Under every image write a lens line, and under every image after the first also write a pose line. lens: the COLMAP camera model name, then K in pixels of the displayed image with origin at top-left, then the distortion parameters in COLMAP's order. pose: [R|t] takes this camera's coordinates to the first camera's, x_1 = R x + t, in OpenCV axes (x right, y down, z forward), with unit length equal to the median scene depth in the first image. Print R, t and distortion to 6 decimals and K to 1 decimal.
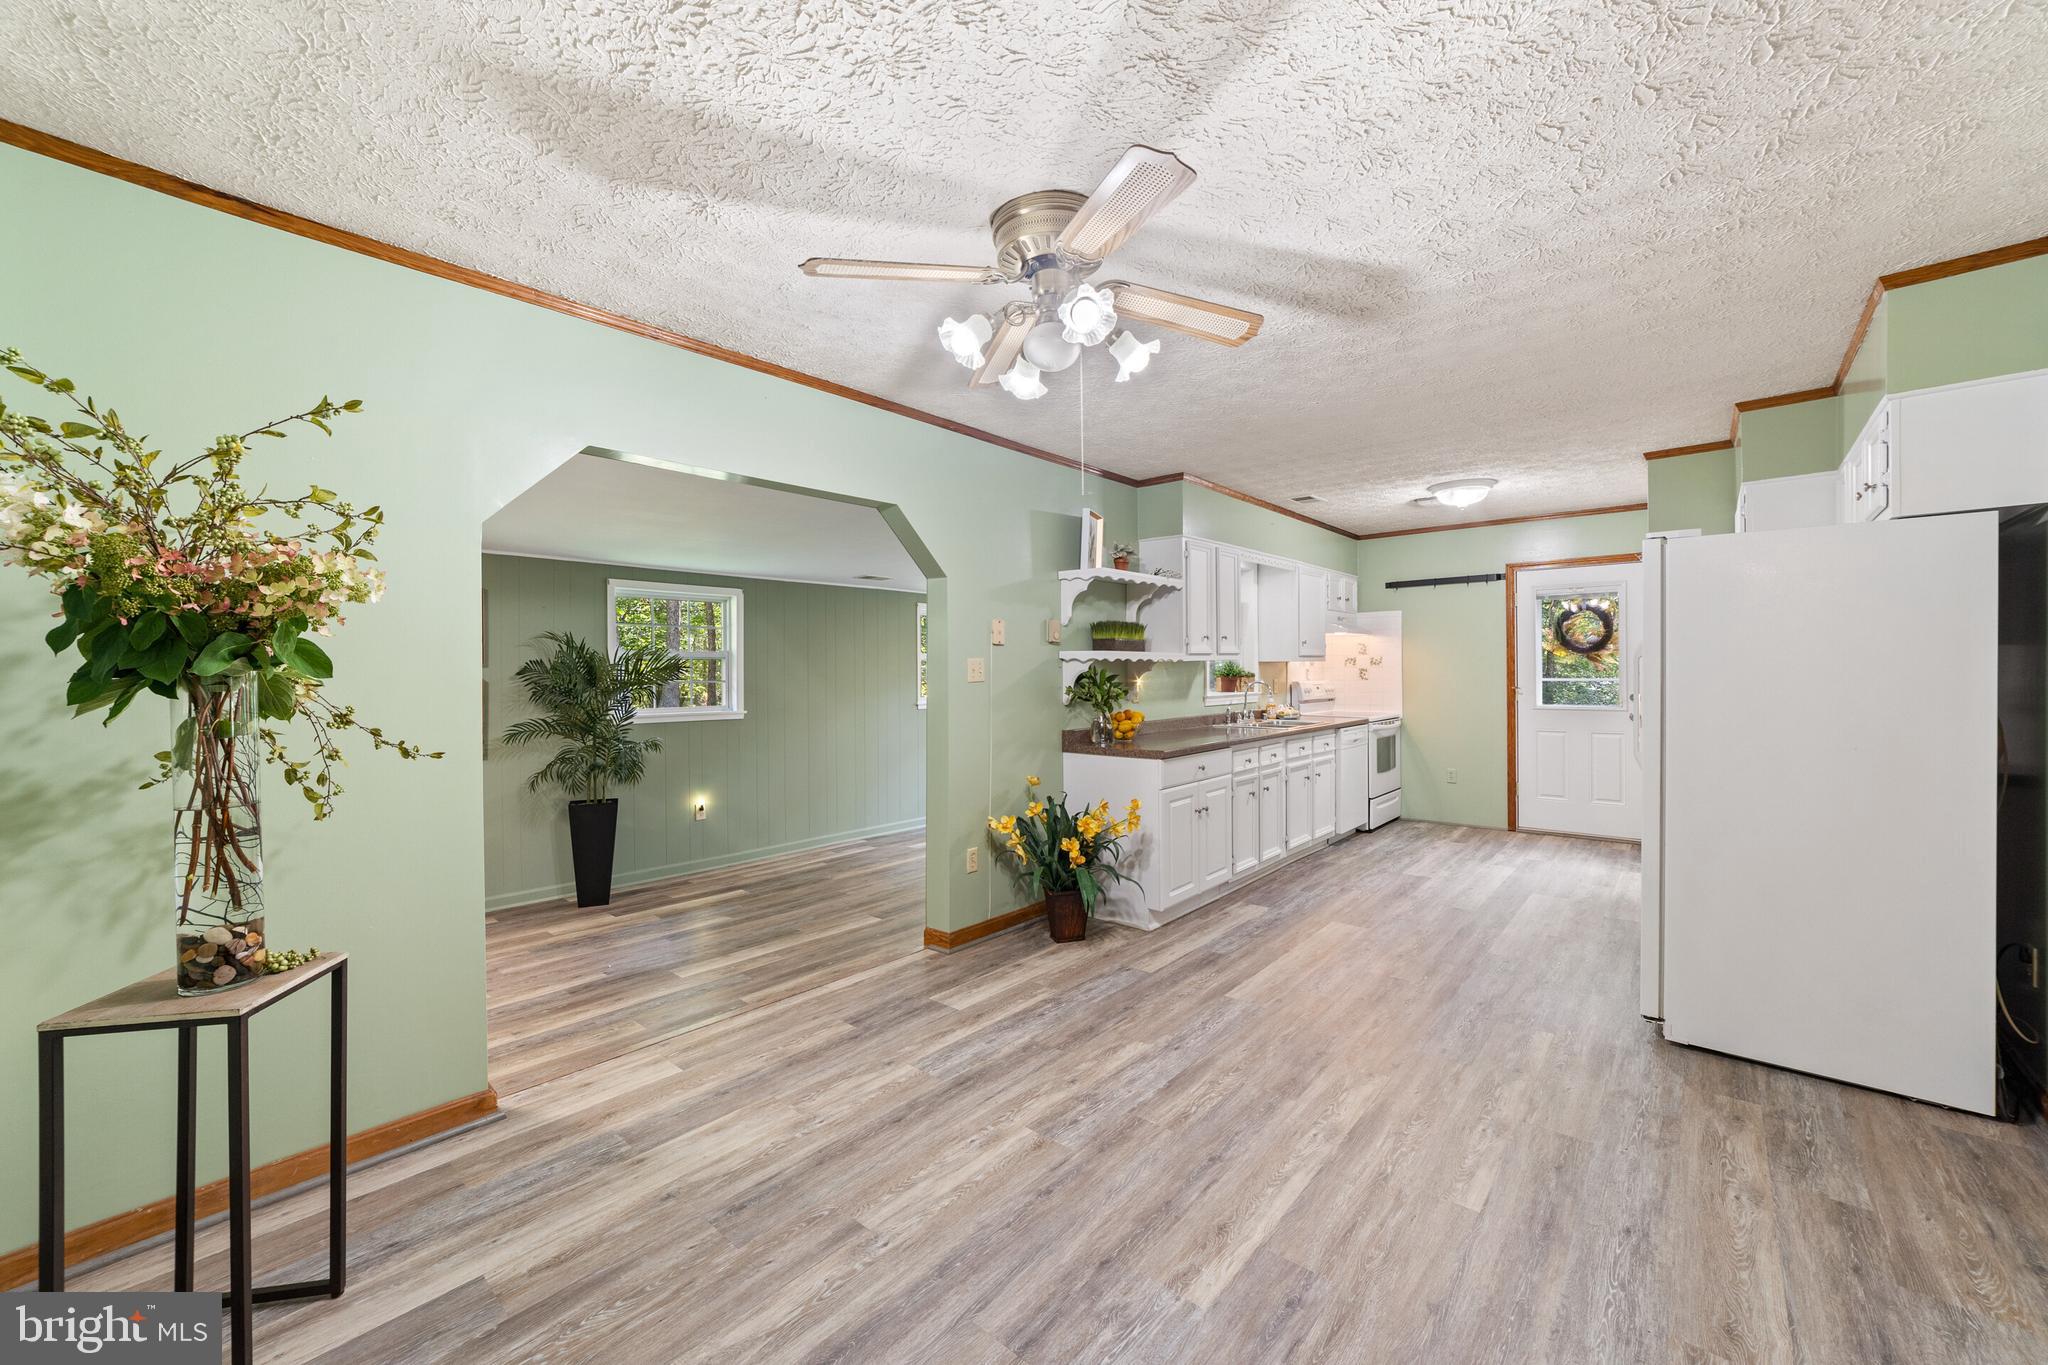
lens RADIAL K [[796.5, 0, 1023.2], [0, 796.5, 661.5], [0, 0, 1]] dist [-0.018532, 0.005097]
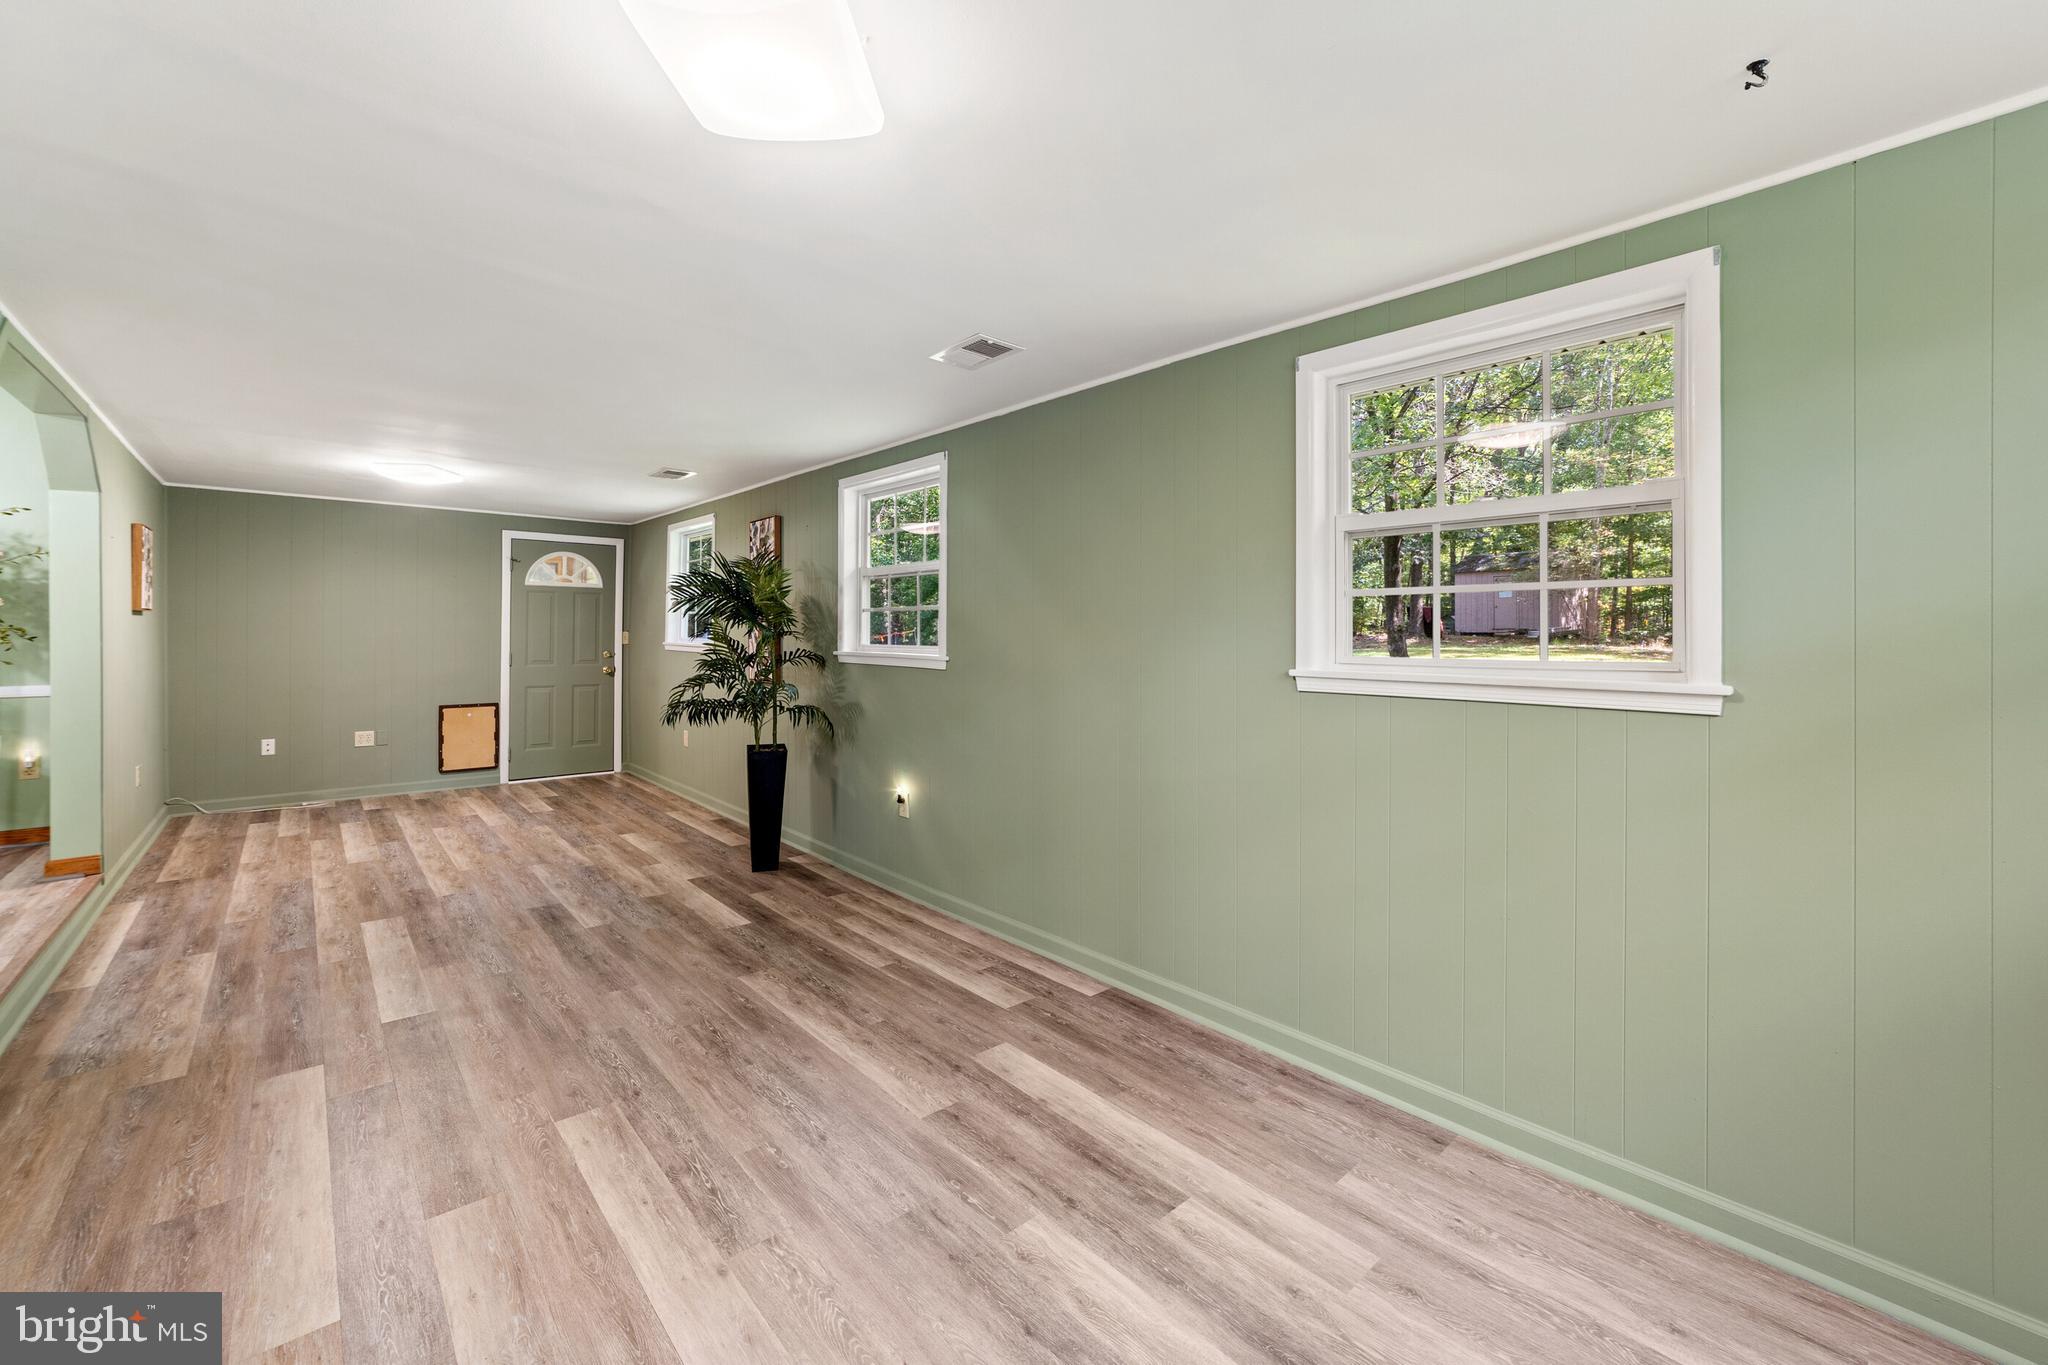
lens RADIAL K [[796.5, 0, 988.9], [0, 796.5, 655.5], [0, 0, 1]] dist [-0.018532, 0.005097]
pose [[-0.126002, 0.013605, -0.991937, 0.307647], [0.008047, 0.999887, 0.012692, 0.077316], [0.991997, -0.006382, -0.126097, 1.541902]]
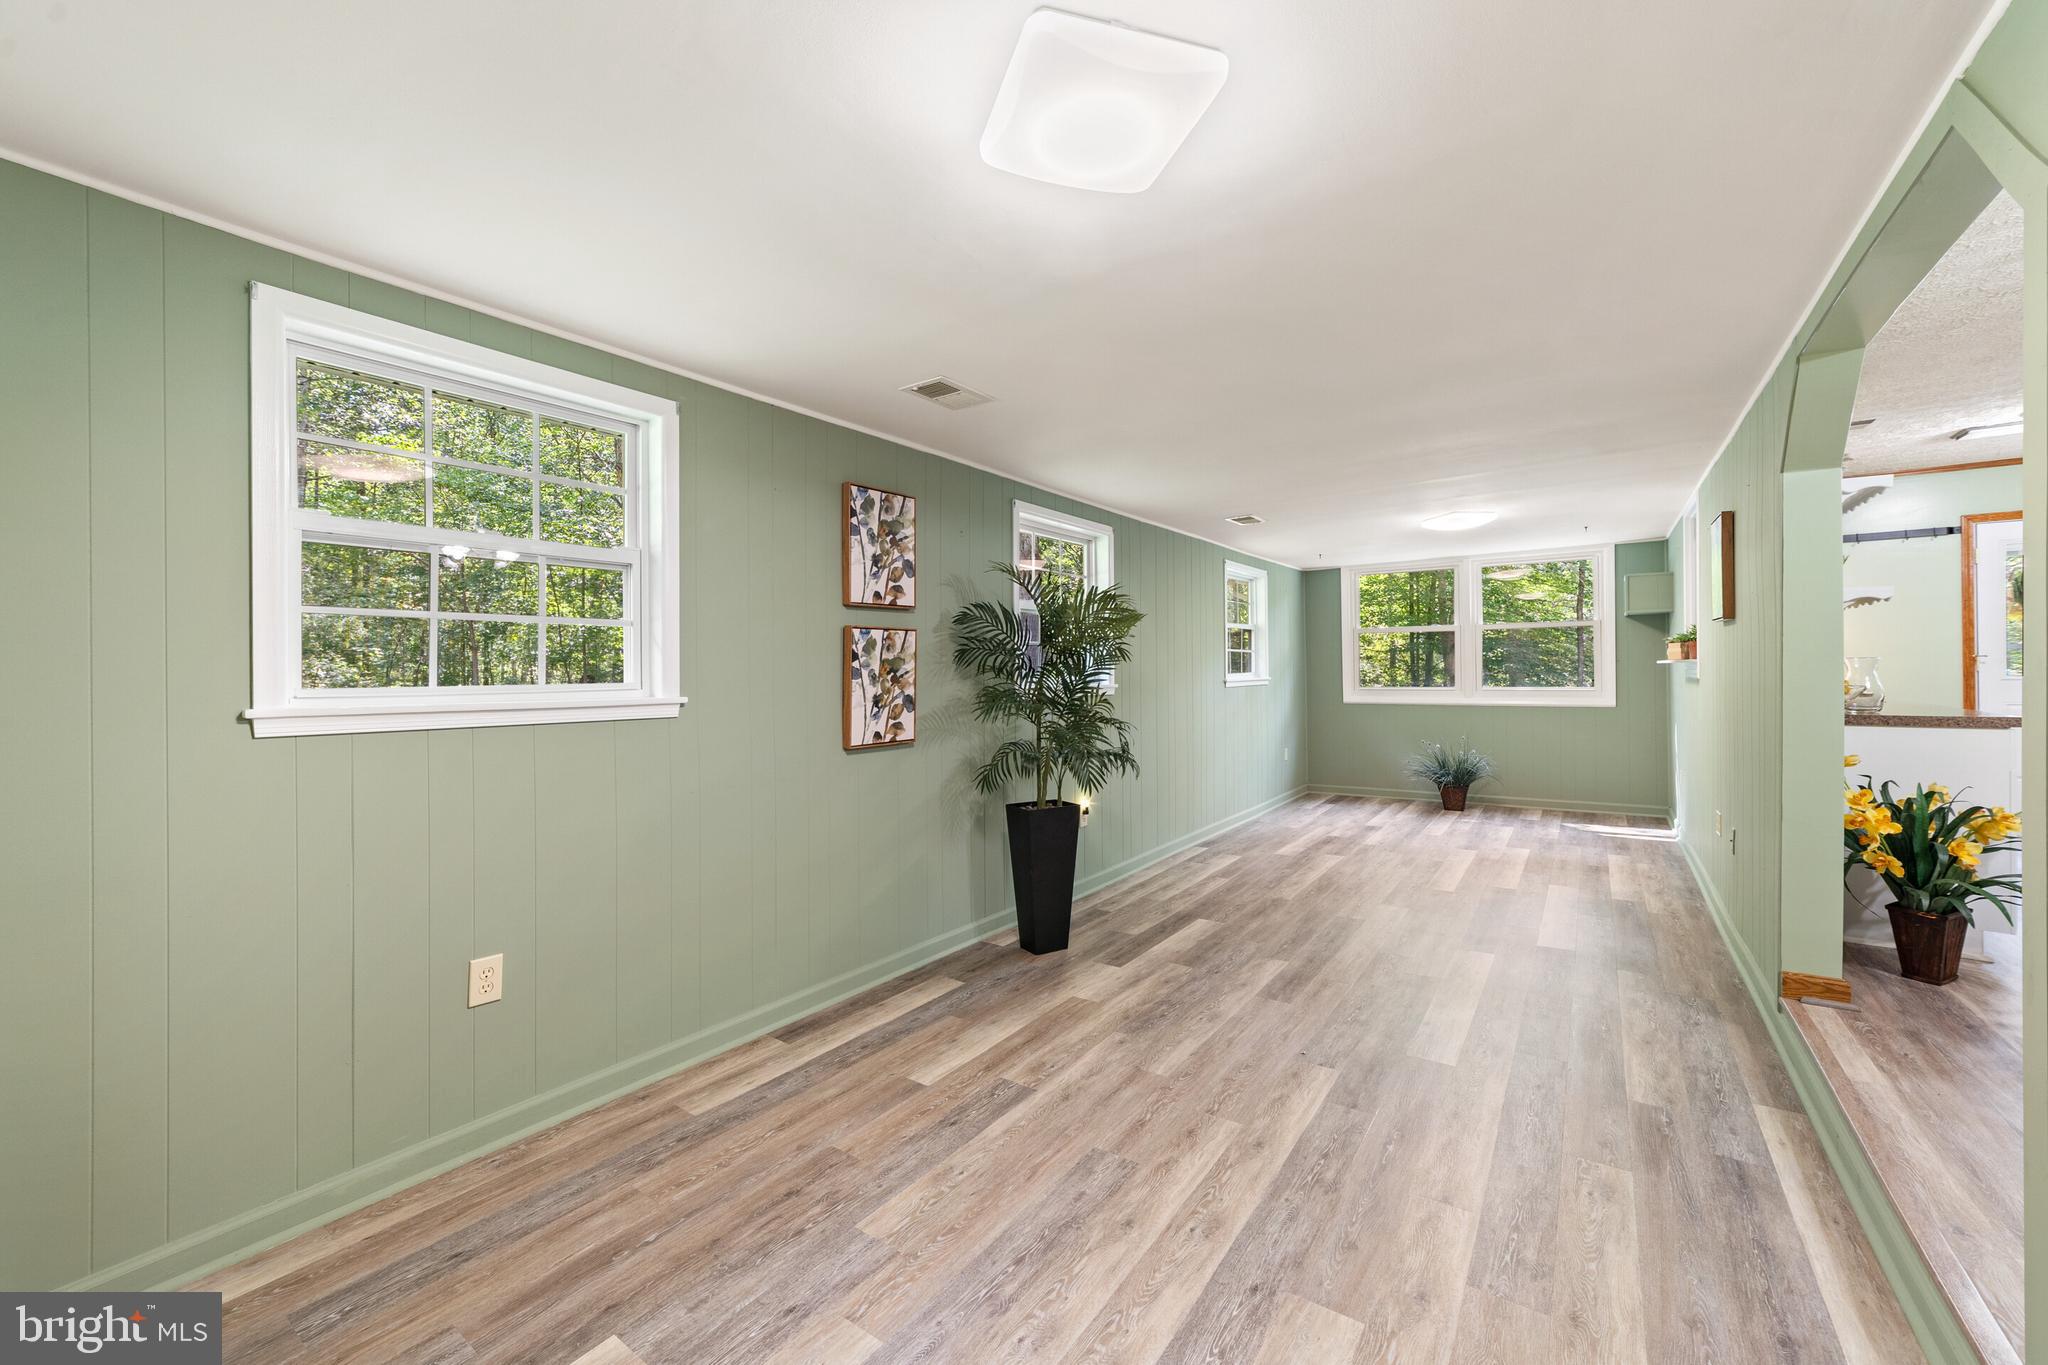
lens RADIAL K [[796.5, 0, 1031.7], [0, 796.5, 677.5], [0, 0, 1]] dist [-0.018532, 0.005097]
pose [[0.993980, -0.004165, 0.109483, -0.725041], [0.001091, 0.999604, 0.028120, 0.045042], [-0.109557, -0.027831, 0.993591, 0.328268]]
